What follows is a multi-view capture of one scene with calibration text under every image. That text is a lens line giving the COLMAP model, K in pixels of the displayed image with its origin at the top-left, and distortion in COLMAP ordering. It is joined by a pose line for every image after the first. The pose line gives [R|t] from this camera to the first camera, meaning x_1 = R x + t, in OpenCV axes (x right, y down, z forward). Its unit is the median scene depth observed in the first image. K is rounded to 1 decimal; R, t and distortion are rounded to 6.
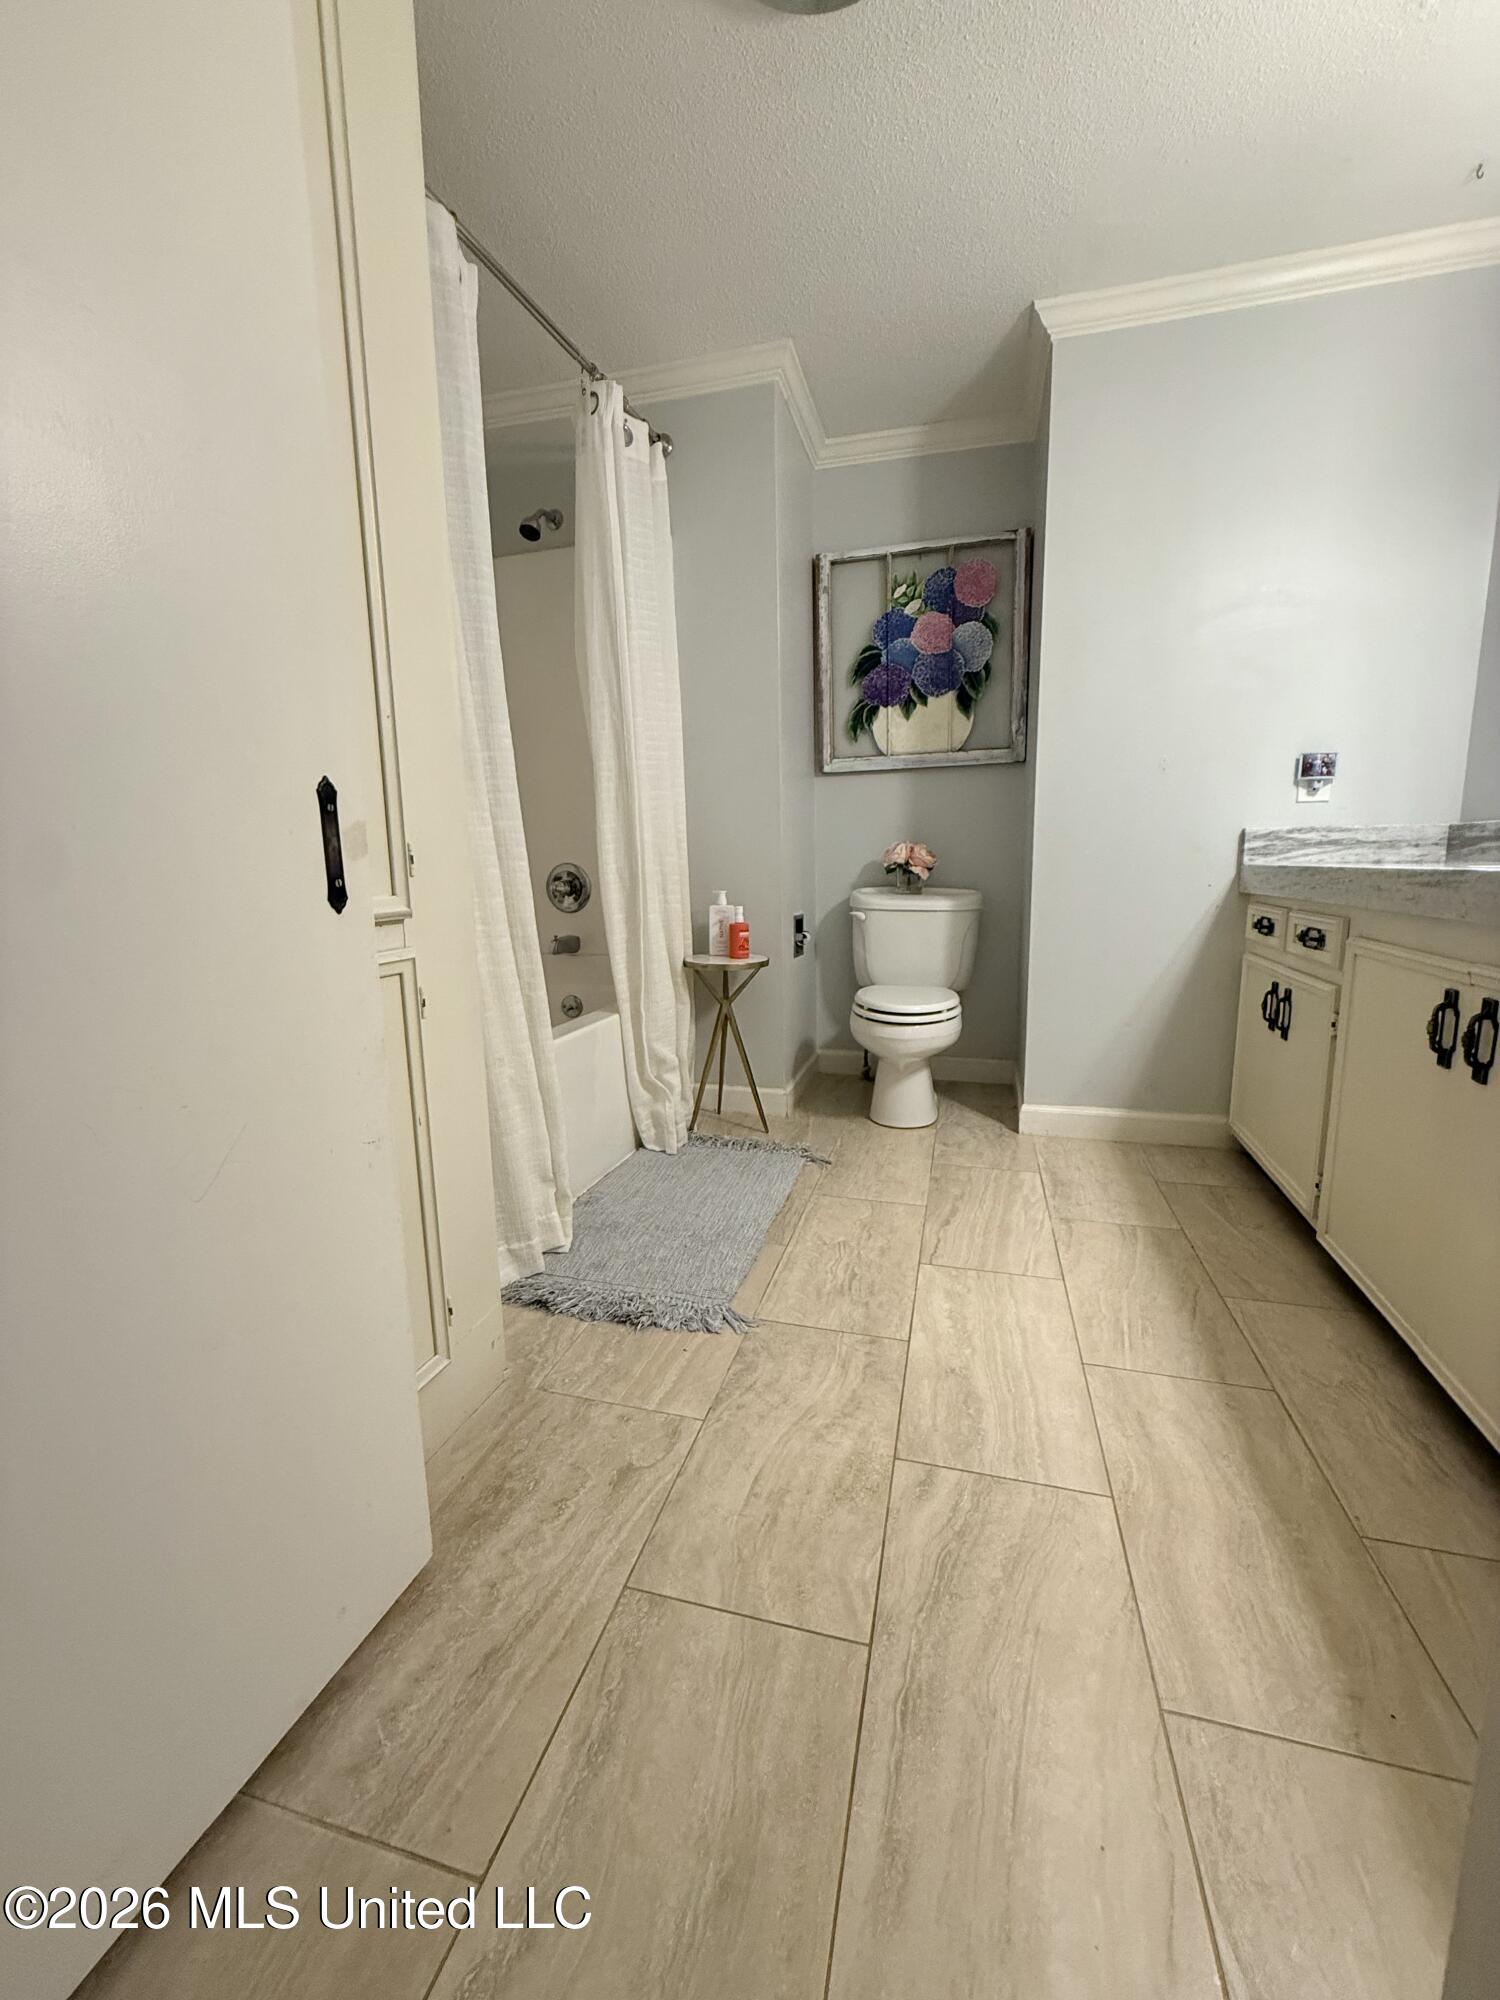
lens RADIAL K [[796.2, 0, 752.8], [0, 796.2, 990.6], [0, 0, 1]] dist [-0.002094, 0.001226]
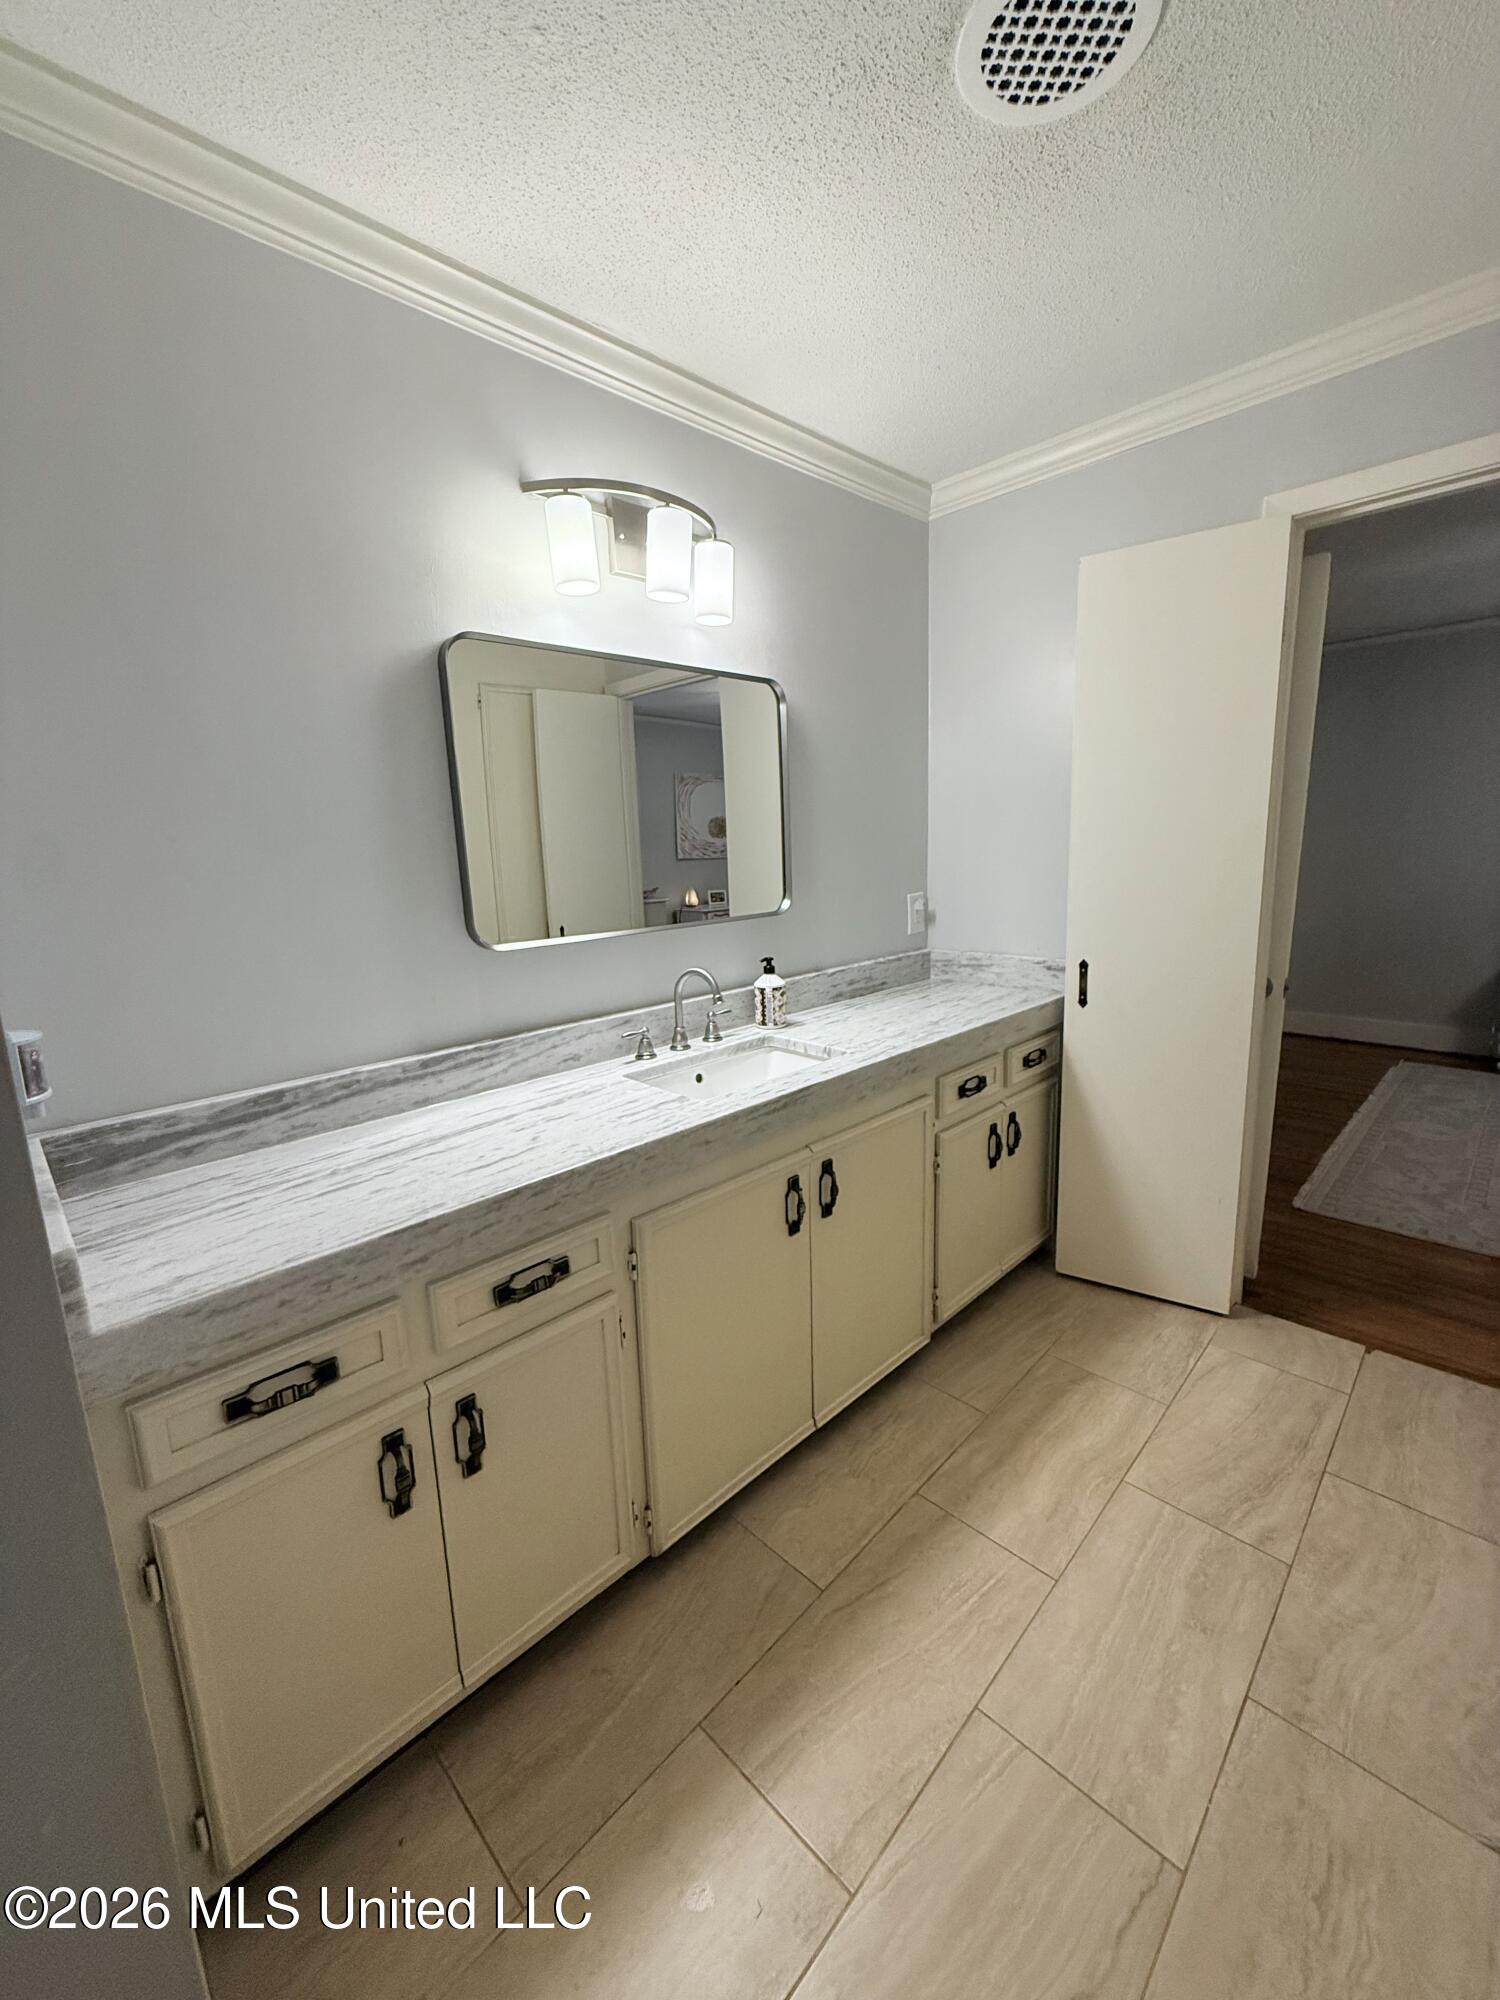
lens RADIAL K [[796.2, 0, 761.5], [0, 796.2, 996.8], [0, 0, 1]] dist [-0.002094, 0.001226]
pose [[-0.872497, -0.048578, 0.486200, 0.299123], [0.124449, 0.940138, 0.317259, -0.646357], [-0.472506, 0.337315, -0.814221, 1.853686]]
